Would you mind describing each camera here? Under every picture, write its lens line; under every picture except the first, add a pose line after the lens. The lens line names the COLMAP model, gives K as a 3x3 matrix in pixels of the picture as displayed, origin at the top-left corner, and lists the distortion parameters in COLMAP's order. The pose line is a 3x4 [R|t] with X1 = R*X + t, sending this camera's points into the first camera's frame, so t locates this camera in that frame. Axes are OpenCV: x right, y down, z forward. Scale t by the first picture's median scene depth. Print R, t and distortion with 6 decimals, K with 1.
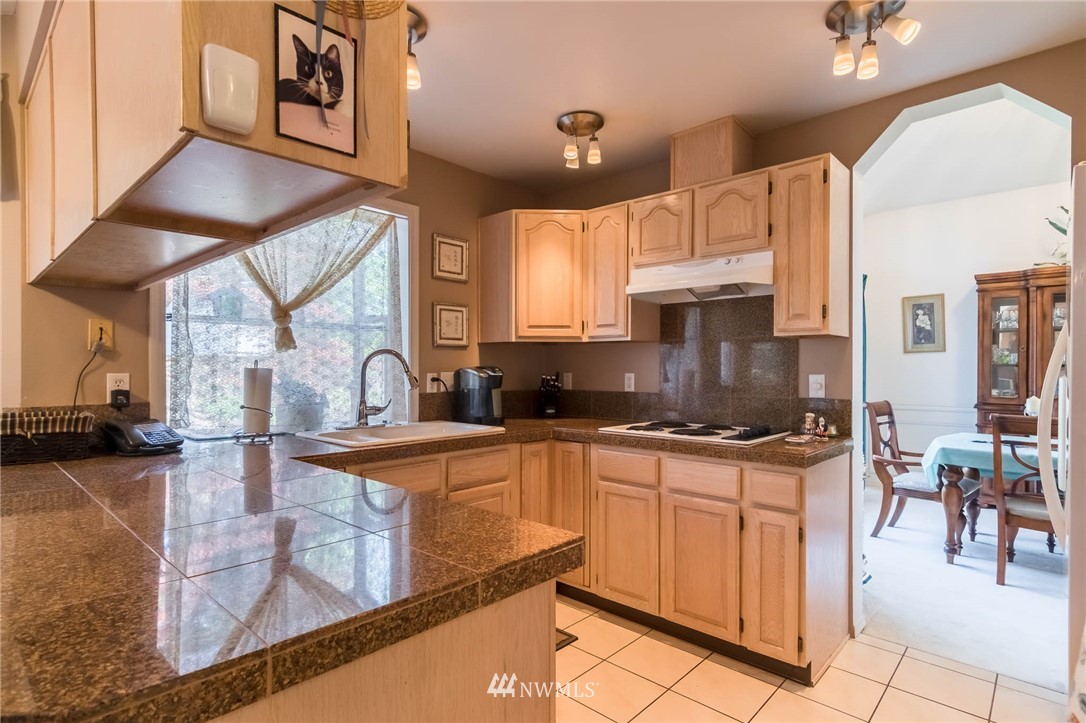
lens RADIAL K [[557.6, 0, 511.5], [0, 557.6, 369.3], [0, 0, 1]] dist [0.015151, 0.002884]
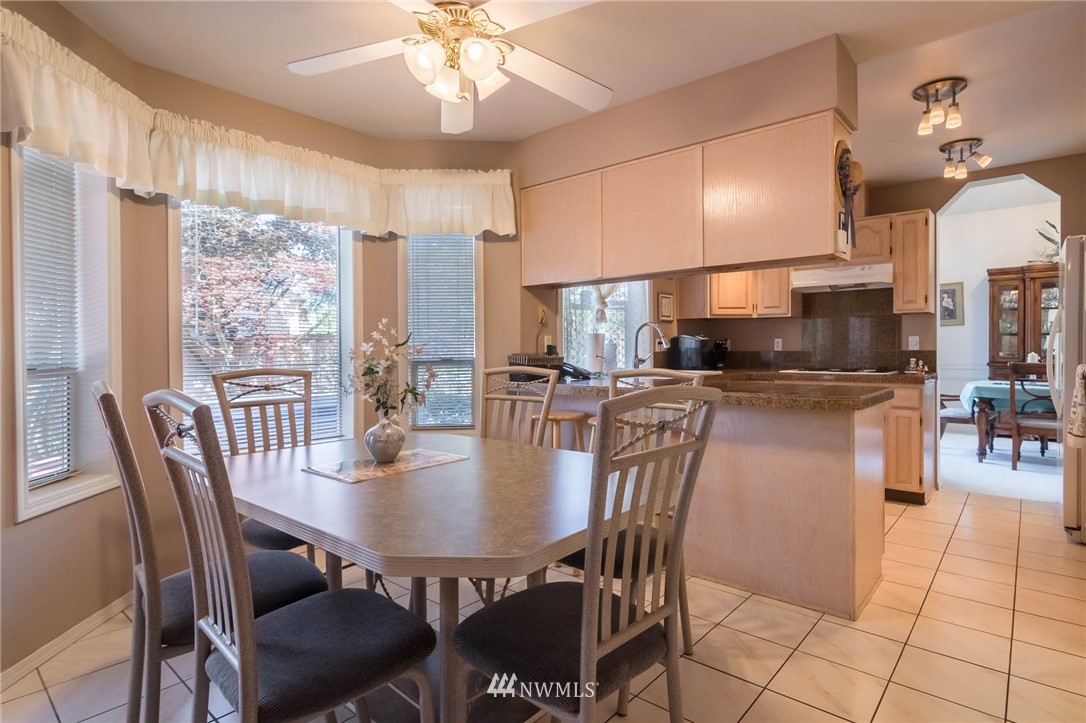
lens RADIAL K [[557.6, 0, 541.2], [0, 557.6, 352.4], [0, 0, 1]] dist [0.015151, 0.002884]
pose [[0.998592, -0.008344, 0.052385, -0.531023], [0.008124, 0.999957, 0.004405, 0.033881], [-0.052419, -0.003973, 0.998617, -0.498426]]
